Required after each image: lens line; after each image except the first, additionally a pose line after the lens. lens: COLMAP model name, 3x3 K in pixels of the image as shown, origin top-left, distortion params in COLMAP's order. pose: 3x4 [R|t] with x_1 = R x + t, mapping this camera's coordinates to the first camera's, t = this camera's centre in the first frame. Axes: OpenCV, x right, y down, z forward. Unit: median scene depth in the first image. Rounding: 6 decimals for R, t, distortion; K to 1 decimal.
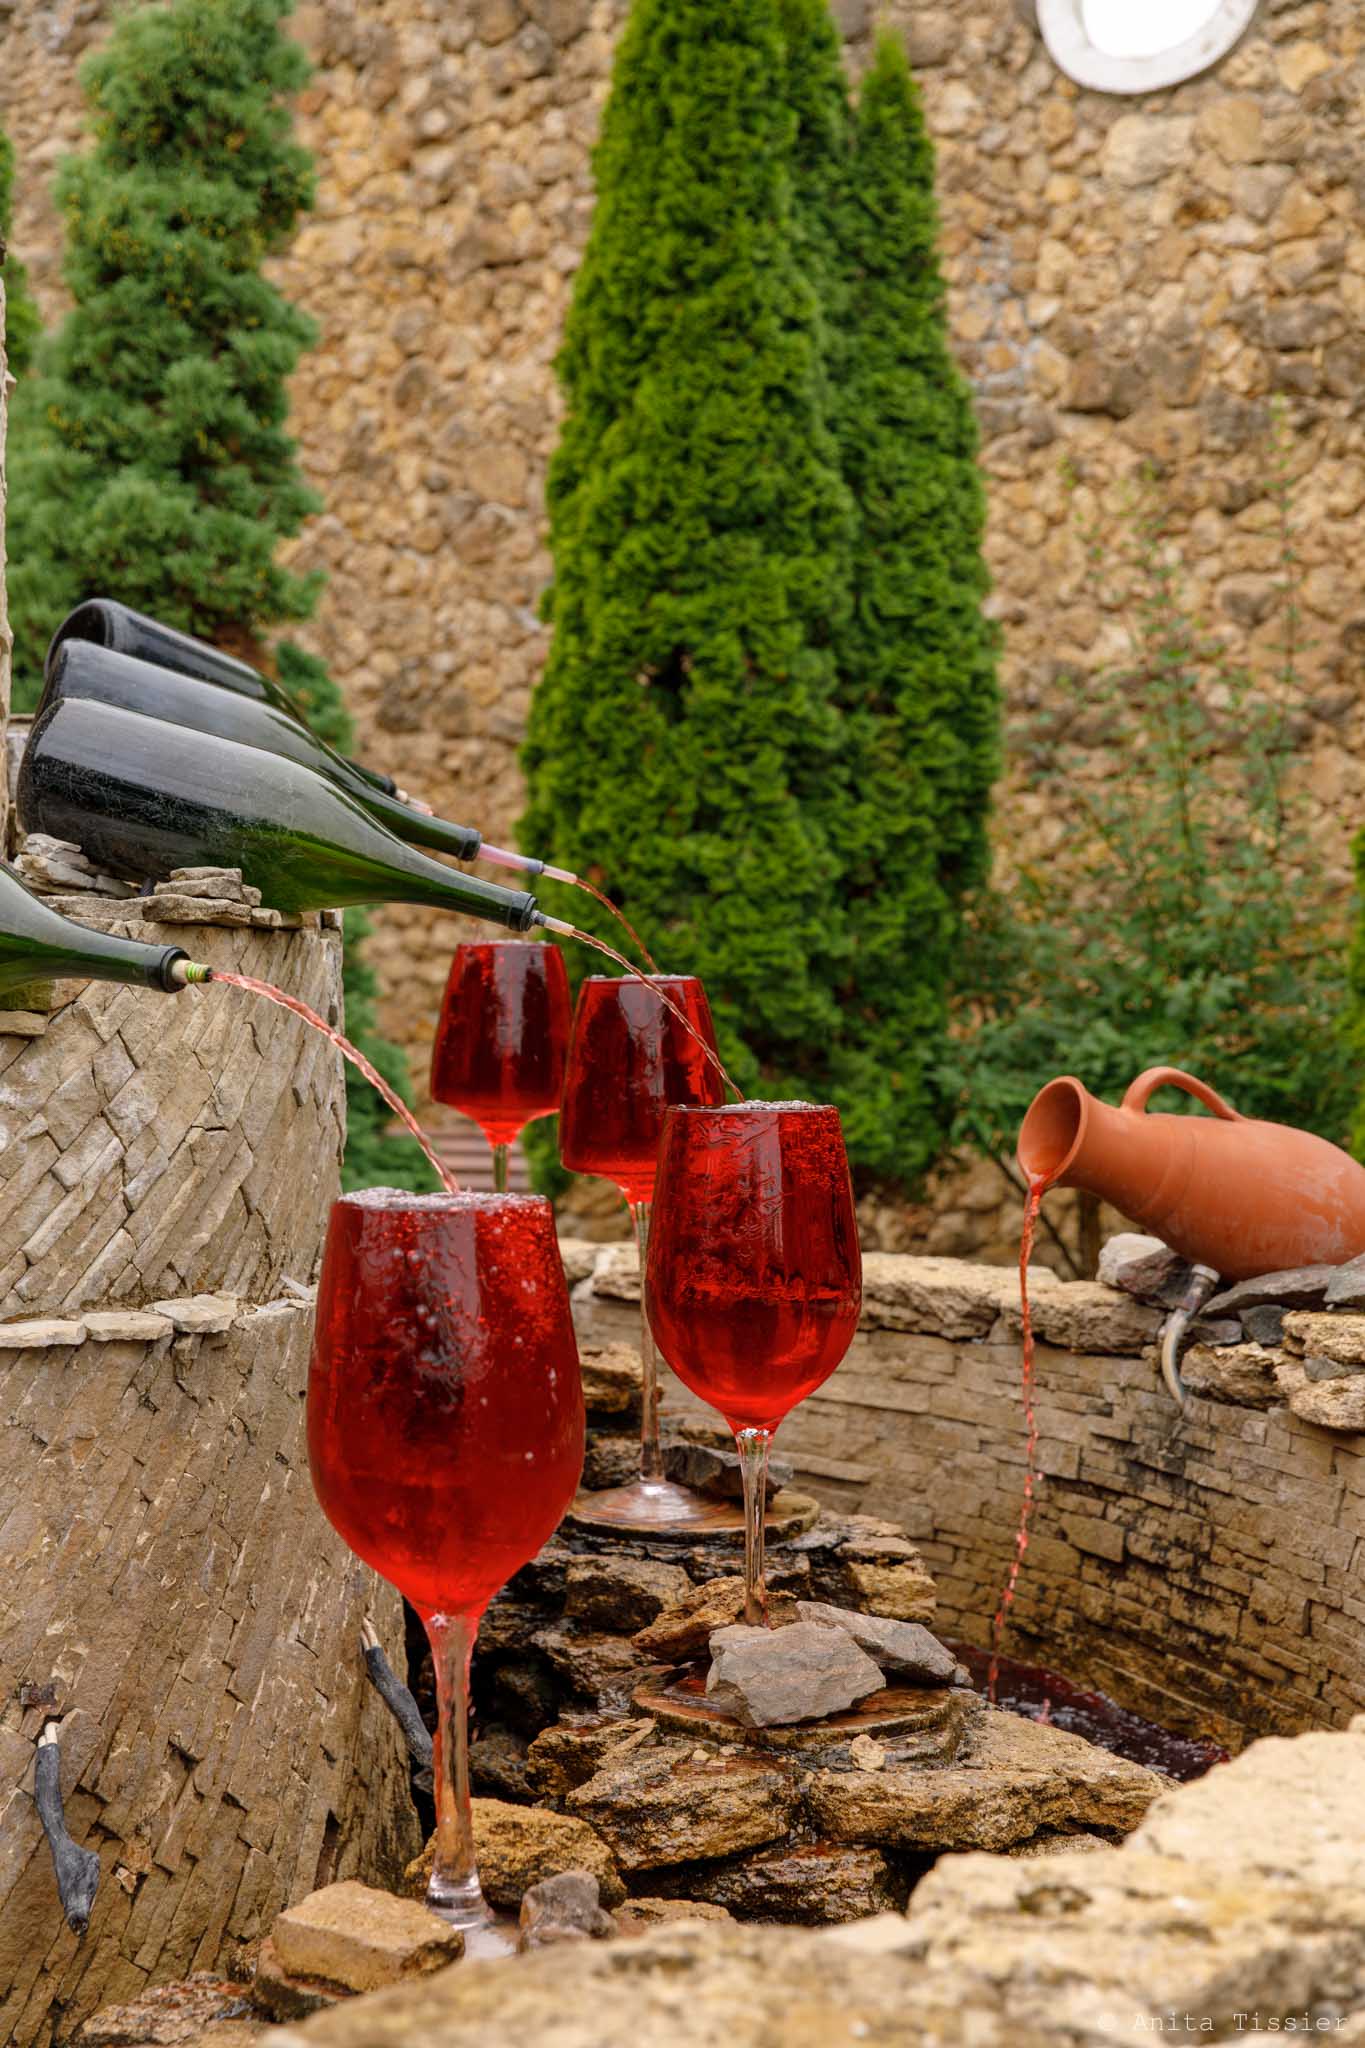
lens RADIAL K [[3097.0, 0, 667.6], [0, 3097.0, 1024.5], [0, 0, 1]] dist [0.015706, 0.000000]
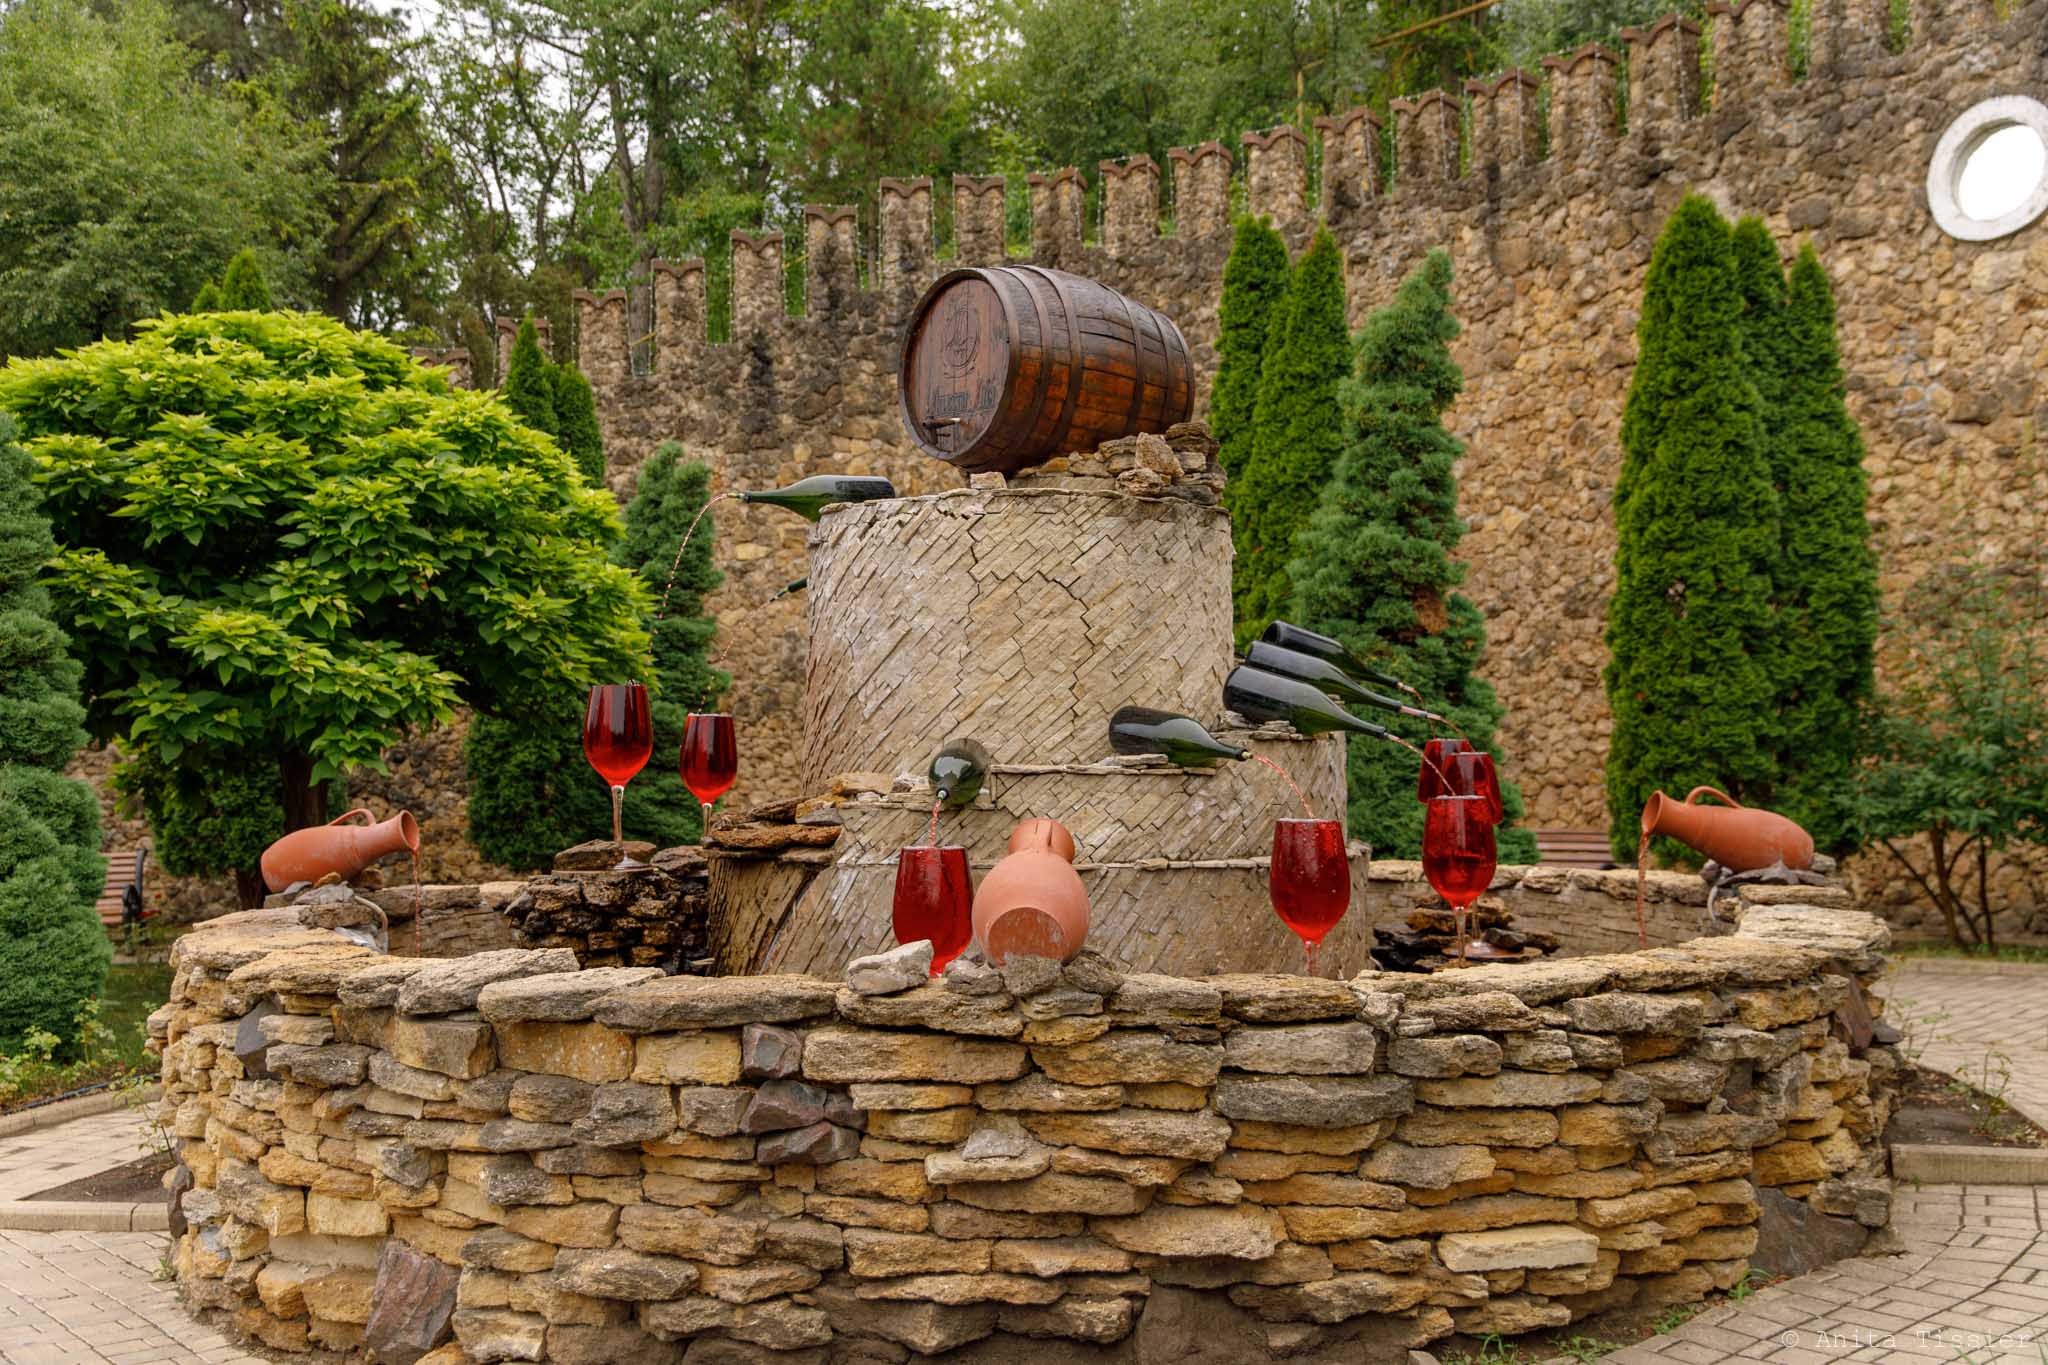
lens RADIAL K [[1802.3, 0, 1008.4], [0, 1802.3, 685.2], [0, 0, 1]] dist [-0.000274, 0.001031]
pose [[0.906044, -0.028889, -0.422196, 0.305775], [0.007028, 0.998557, -0.053244, 0.006544], [0.423125, 0.045274, 0.904939, -0.621535]]
